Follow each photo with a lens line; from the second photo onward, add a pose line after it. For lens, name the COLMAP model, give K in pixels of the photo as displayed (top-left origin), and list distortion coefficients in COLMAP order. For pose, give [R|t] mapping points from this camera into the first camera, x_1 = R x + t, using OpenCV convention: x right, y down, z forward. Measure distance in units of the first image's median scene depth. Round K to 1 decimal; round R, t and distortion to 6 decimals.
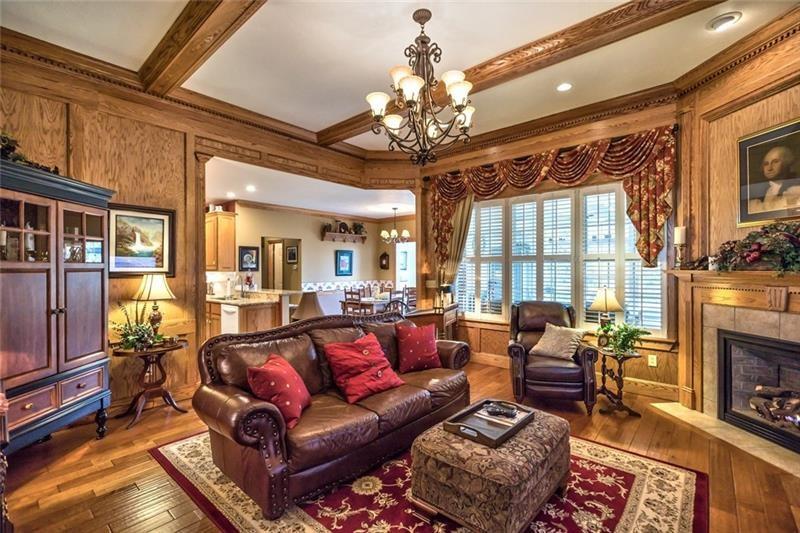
lens RADIAL K [[363.1, 0, 401.9], [0, 363.1, 267.1], [0, 0, 1]] dist [0.003900, 0.001579]
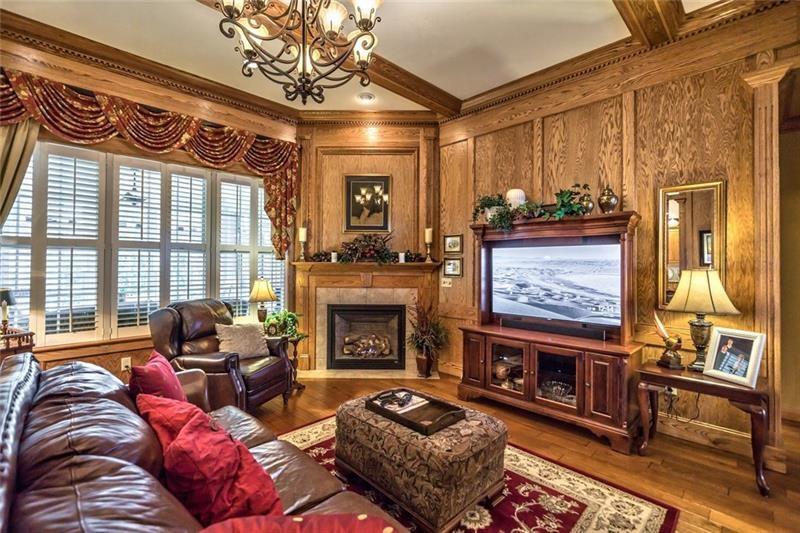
lens RADIAL K [[363.1, 0, 388.5], [0, 363.1, 260.3], [0, 0, 1]] dist [0.003900, 0.001579]
pose [[0.091494, 0.016326, 0.995672, -0.434583], [-0.006608, 0.999854, -0.015787, 0.018952], [-0.995784, -0.005135, 0.091588, 0.562525]]
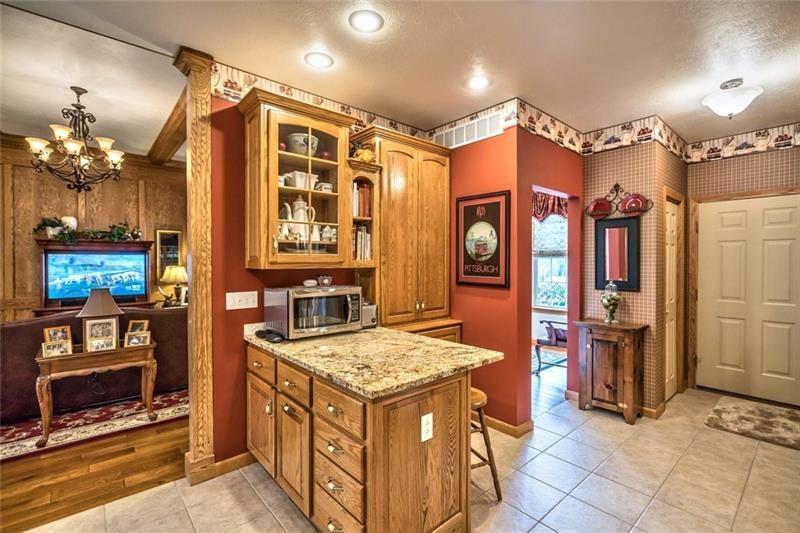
lens RADIAL K [[363.1, 0, 417.3], [0, 363.1, 262.8], [0, 0, 1]] dist [0.003900, 0.001579]
pose [[-0.992526, 0.005036, 0.121930, -1.045072], [0.004963, 0.999987, -0.000901, 0.010929], [-0.121933, -0.000289, -0.992538, 1.627130]]
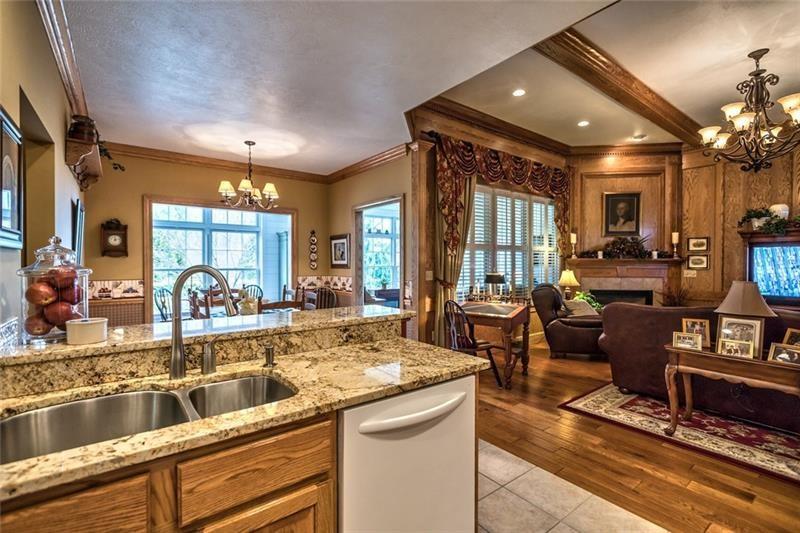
lens RADIAL K [[363.1, 0, 396.9], [0, 363.1, 265.8], [0, 0, 1]] dist [0.003900, 0.001579]
pose [[0.210147, -0.005346, 0.977655, -1.031854], [-0.003832, 0.999973, 0.006291, 0.033274], [-0.977662, -0.005068, 0.210121, 1.386625]]
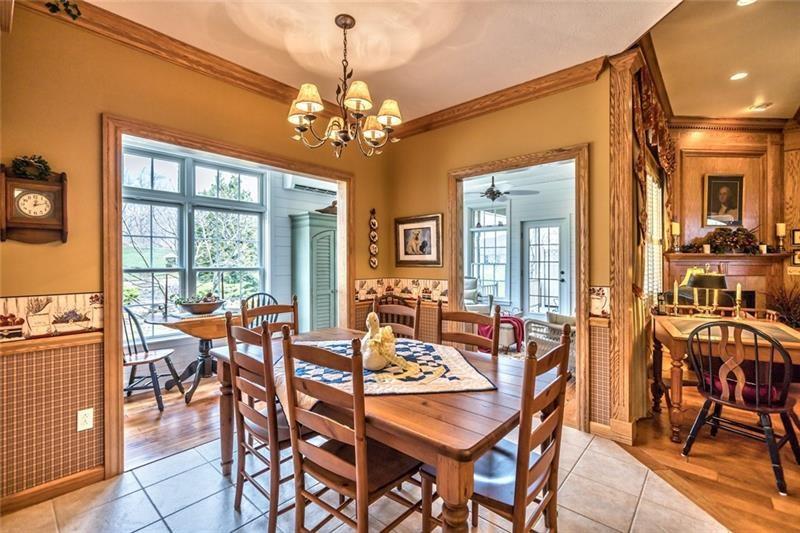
lens RADIAL K [[363.1, 0, 397.4], [0, 363.1, 262.6], [0, 0, 1]] dist [0.003900, 0.001579]
pose [[0.017507, -0.000433, 0.999847, -0.621800], [-0.000872, 1.000000, 0.000449, 0.041519], [-0.999846, -0.000880, 0.017507, 1.946329]]
